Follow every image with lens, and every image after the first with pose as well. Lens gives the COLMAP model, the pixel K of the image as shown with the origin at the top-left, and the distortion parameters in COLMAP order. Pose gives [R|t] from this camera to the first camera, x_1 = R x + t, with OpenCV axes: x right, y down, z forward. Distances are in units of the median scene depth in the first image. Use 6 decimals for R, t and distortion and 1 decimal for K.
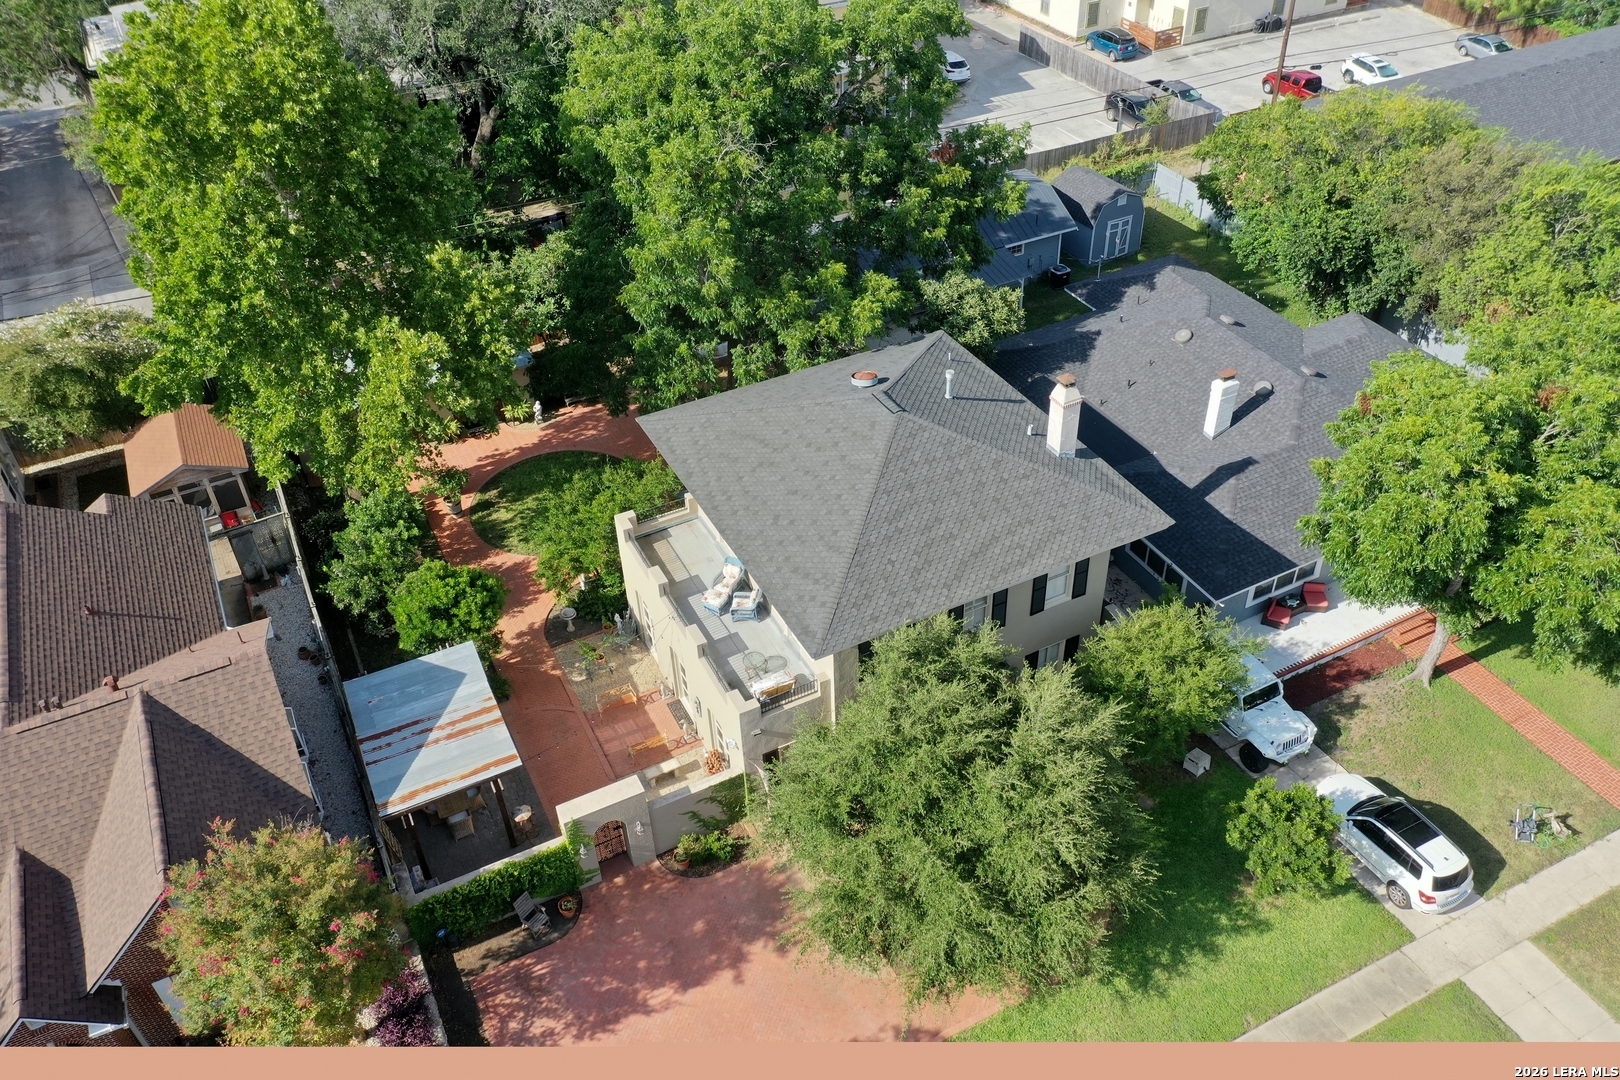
lens RADIAL K [[1282.2, 0, 810.0], [0, 1282.2, 540.0], [0, 0, 1]] dist [0.001819, -0.000948]
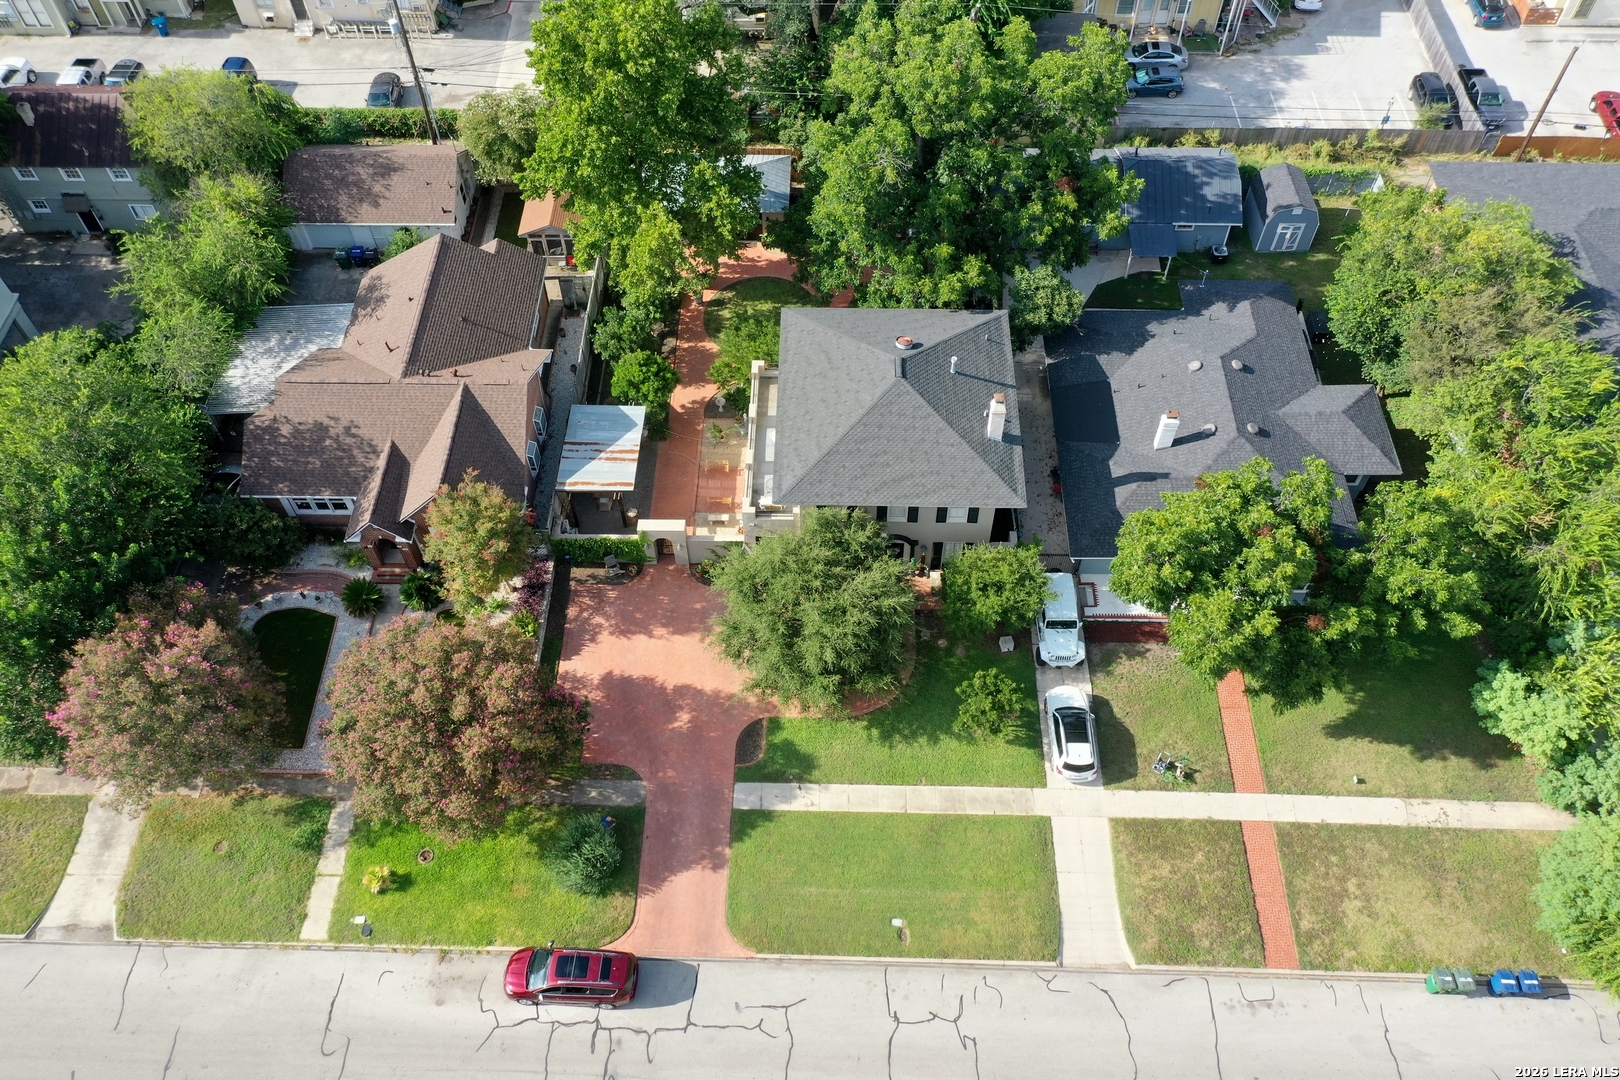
lens RADIAL K [[1282.2, 0, 810.0], [0, 1282.2, 540.0], [0, 0, 1]] dist [0.001819, -0.000948]
pose [[0.882323, 0.394388, -0.256836, 0.441833], [-0.308246, 0.896623, 0.317887, -0.374673], [0.355656, -0.201311, 0.912679, -0.521956]]
